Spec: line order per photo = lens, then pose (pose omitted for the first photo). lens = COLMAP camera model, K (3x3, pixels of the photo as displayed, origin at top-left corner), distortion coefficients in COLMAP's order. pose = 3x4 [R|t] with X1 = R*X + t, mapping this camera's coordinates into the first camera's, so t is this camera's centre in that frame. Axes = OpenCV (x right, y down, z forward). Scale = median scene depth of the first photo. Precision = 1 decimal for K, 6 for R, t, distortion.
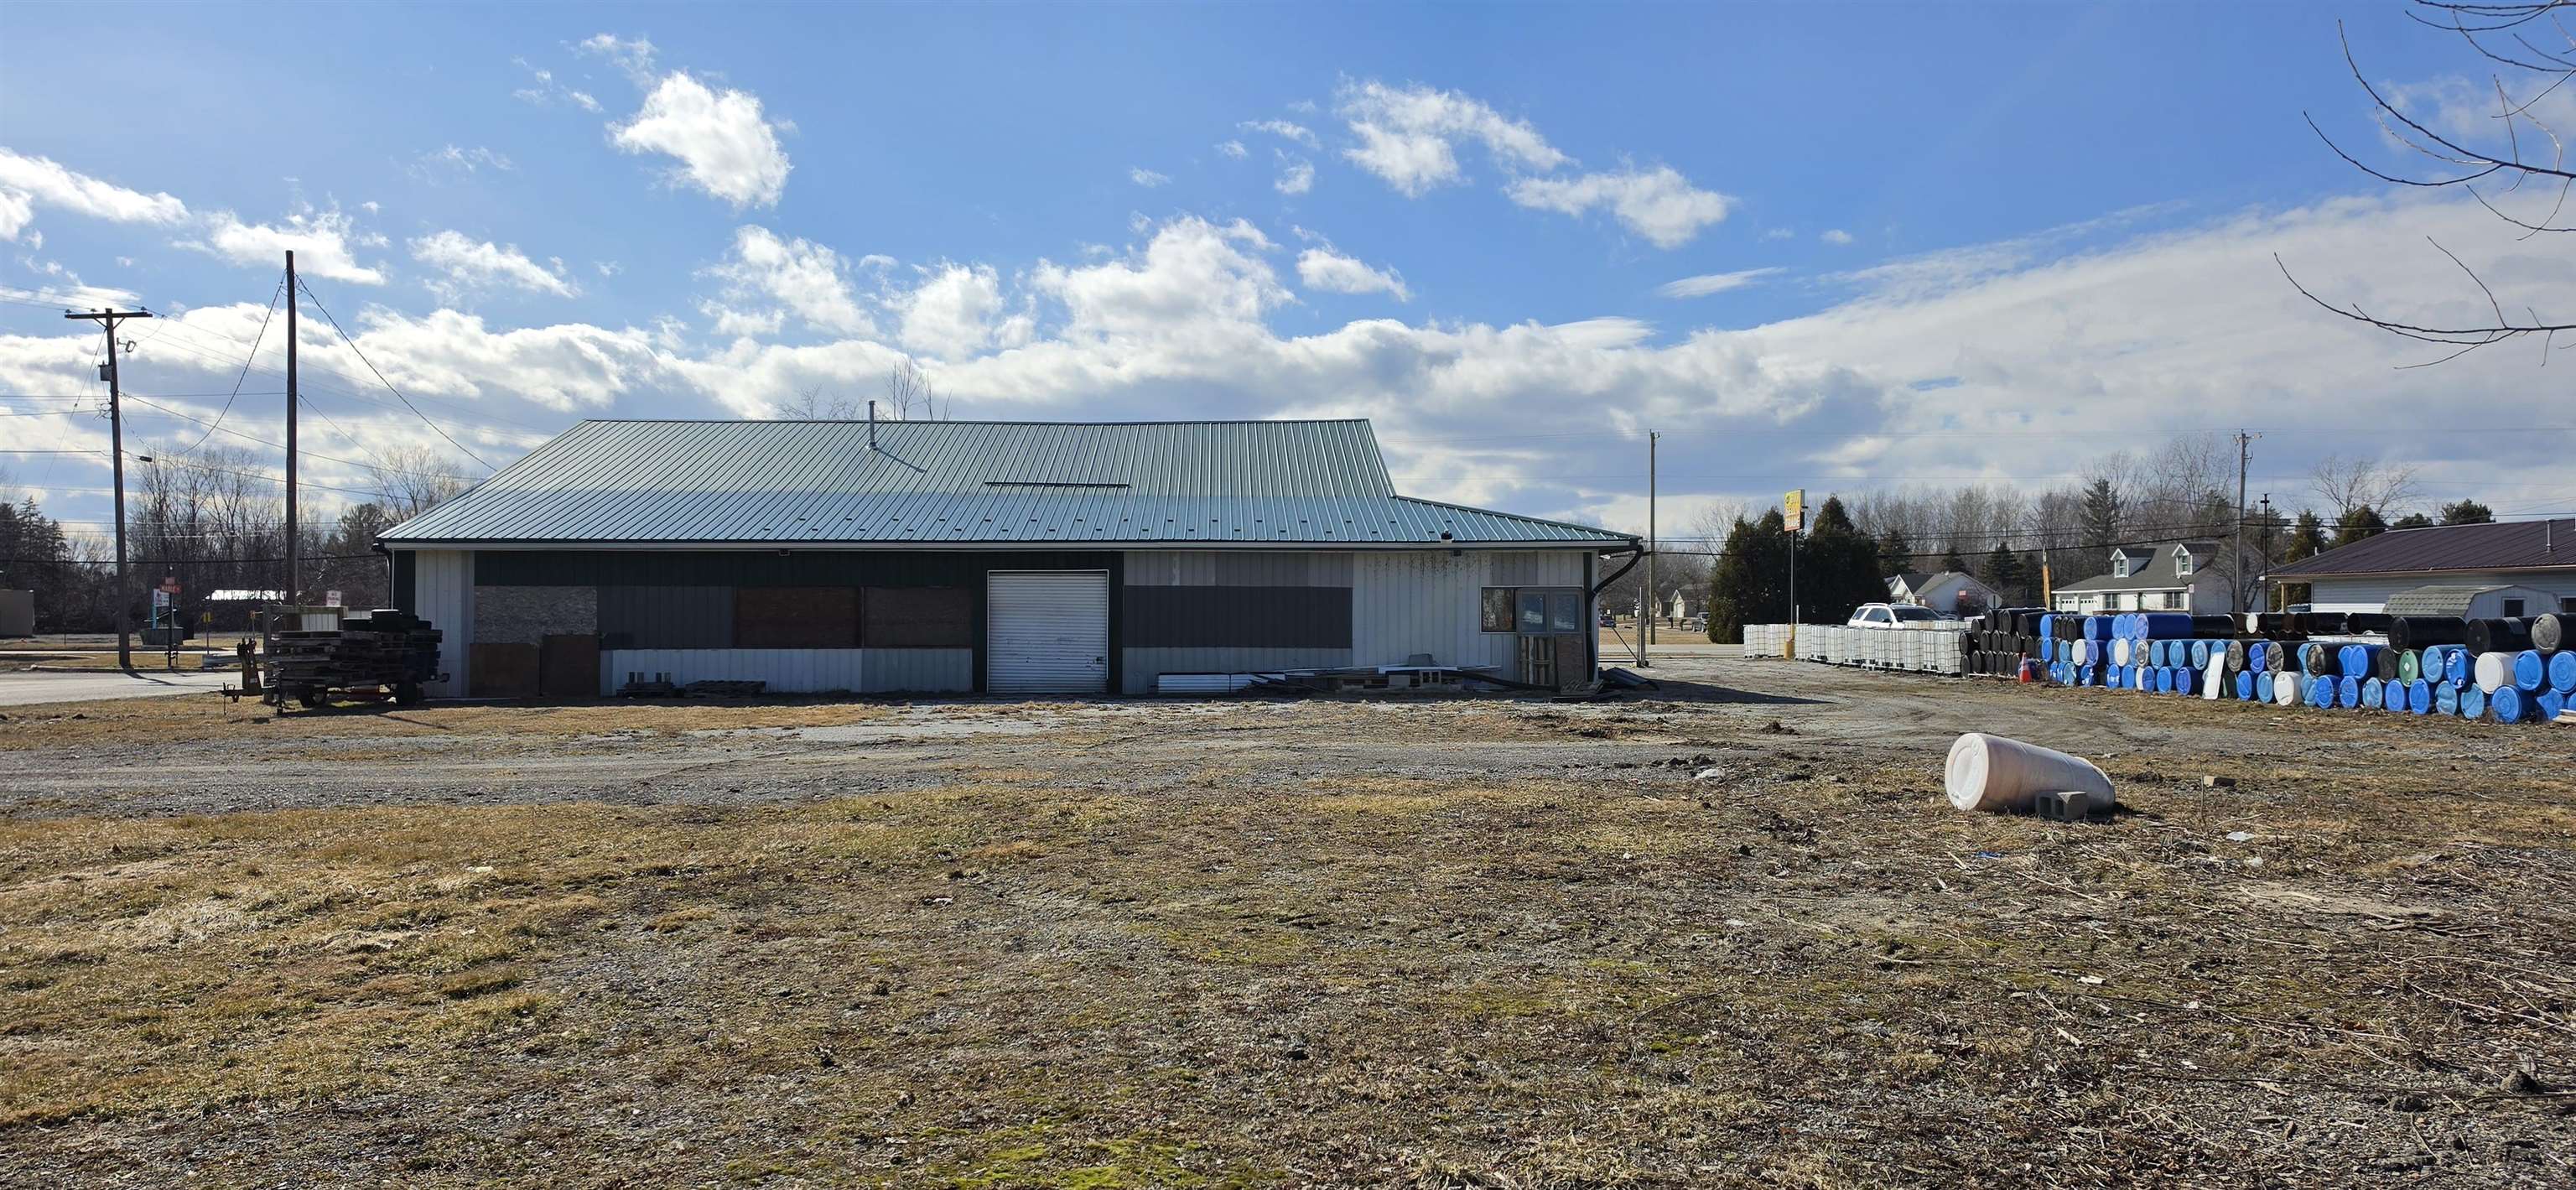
lens RADIAL K [[1795.9, 0, 1287.7], [0, 1795.9, 594.7], [0, 0, 1]] dist [-0.000806, -0.016374]
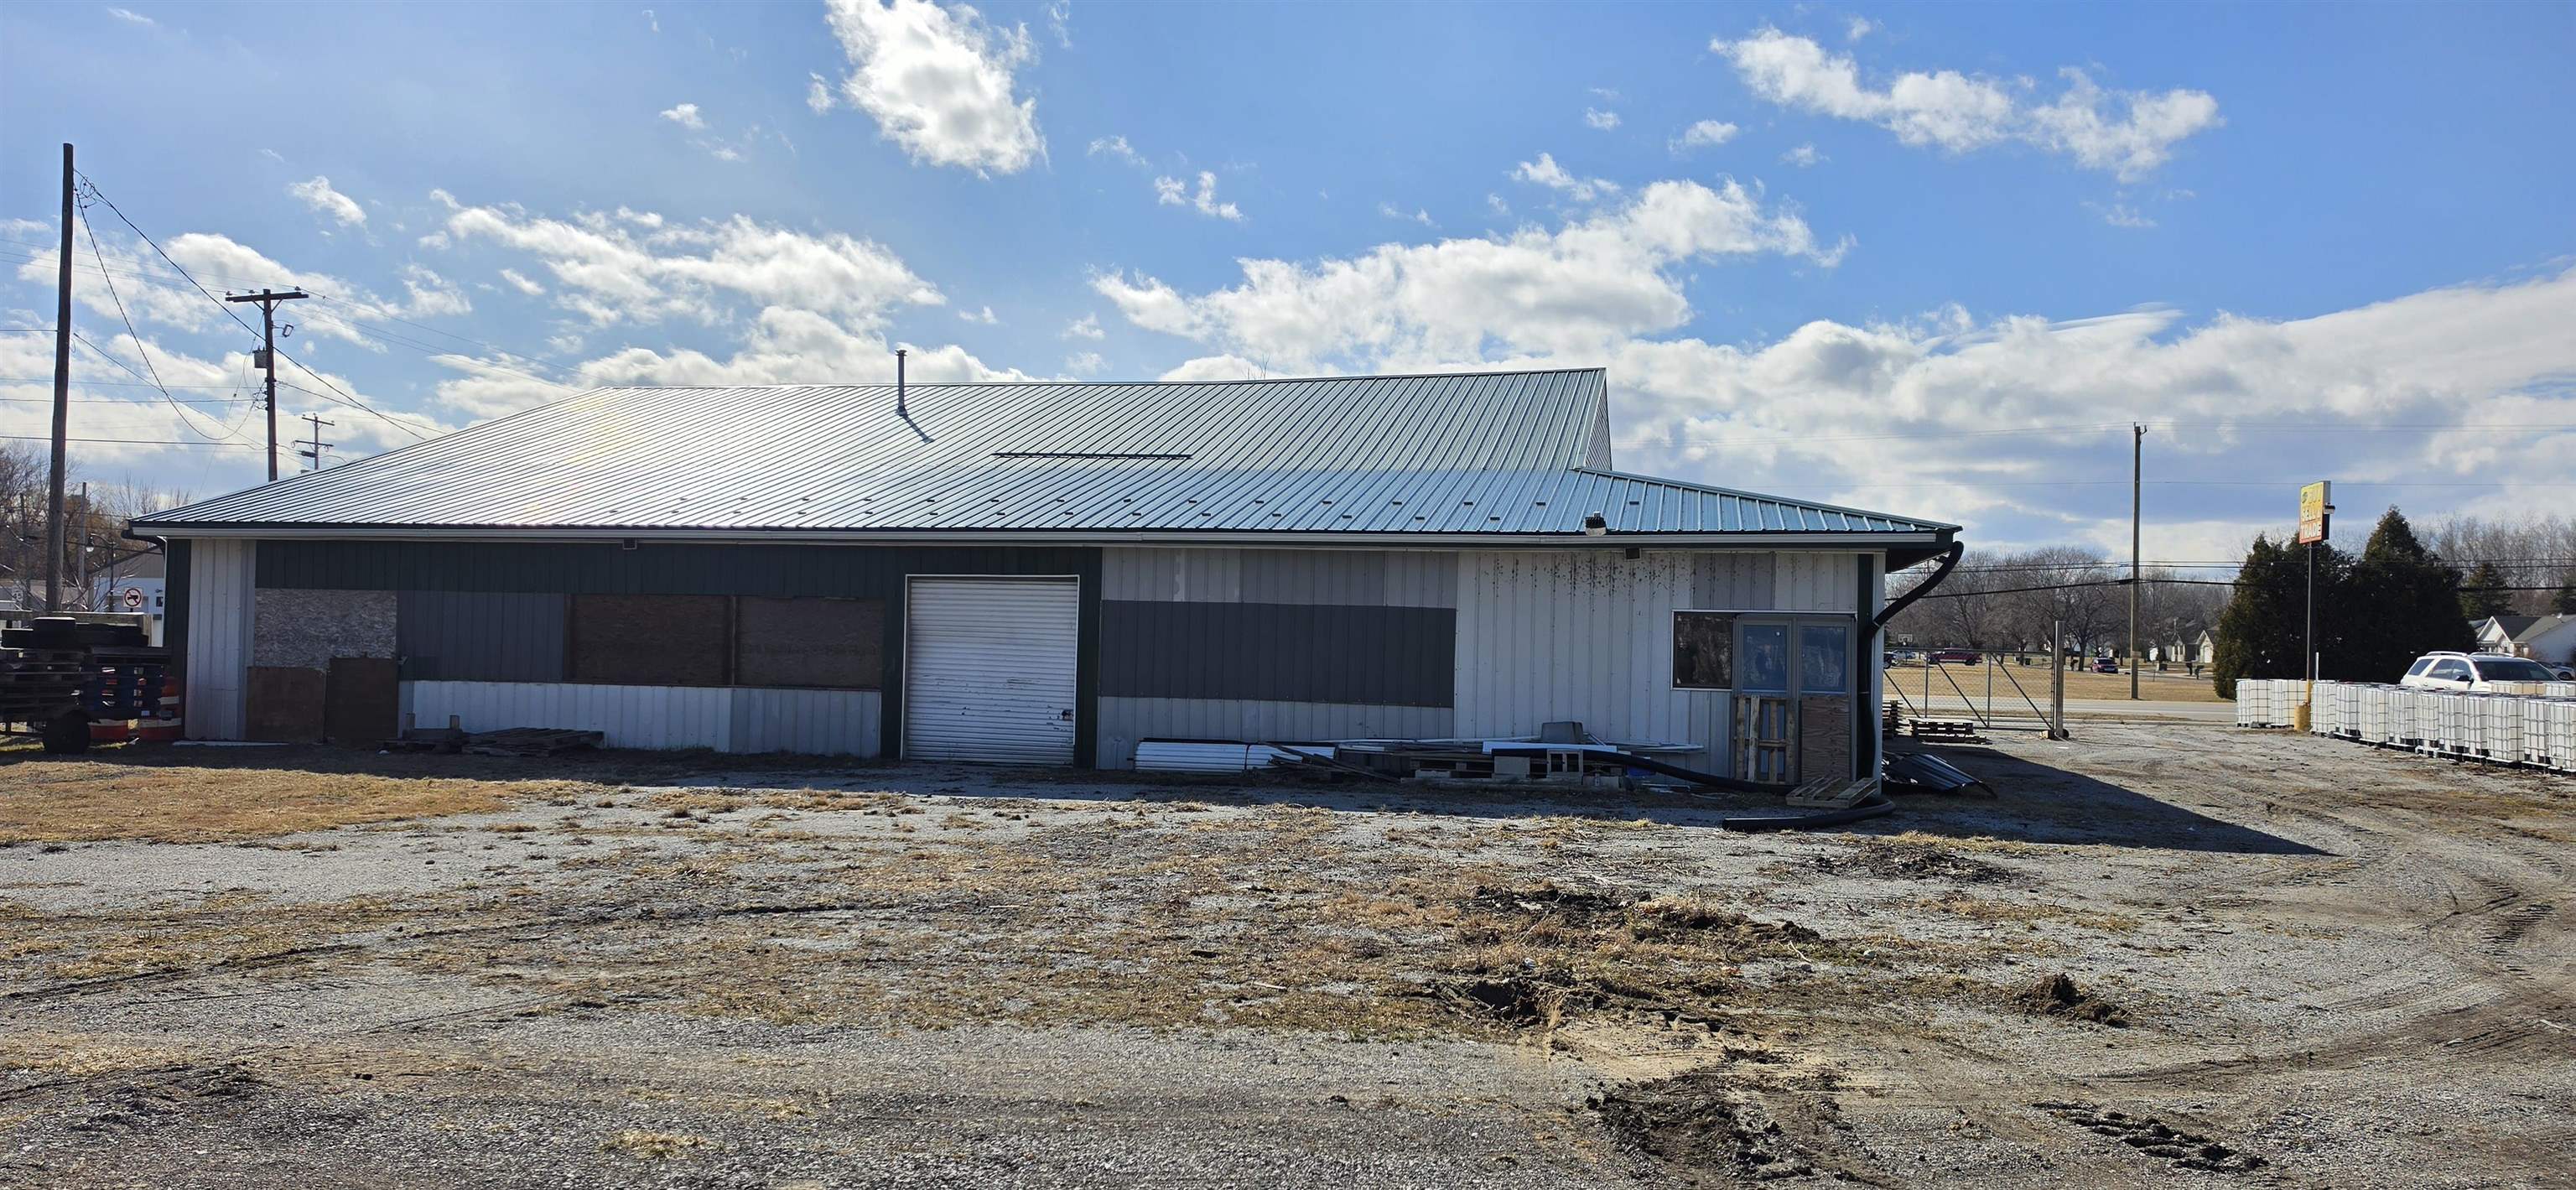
lens RADIAL K [[1795.9, 0, 1284.7], [0, 1795.9, 591.5], [0, 0, 1]] dist [-0.000806, -0.016374]
pose [[0.964397, 0.012791, -0.264149, 0.140367], [-0.017739, 0.999709, -0.016353, 0.001165], [0.263863, 0.020456, 0.964343, 0.394281]]
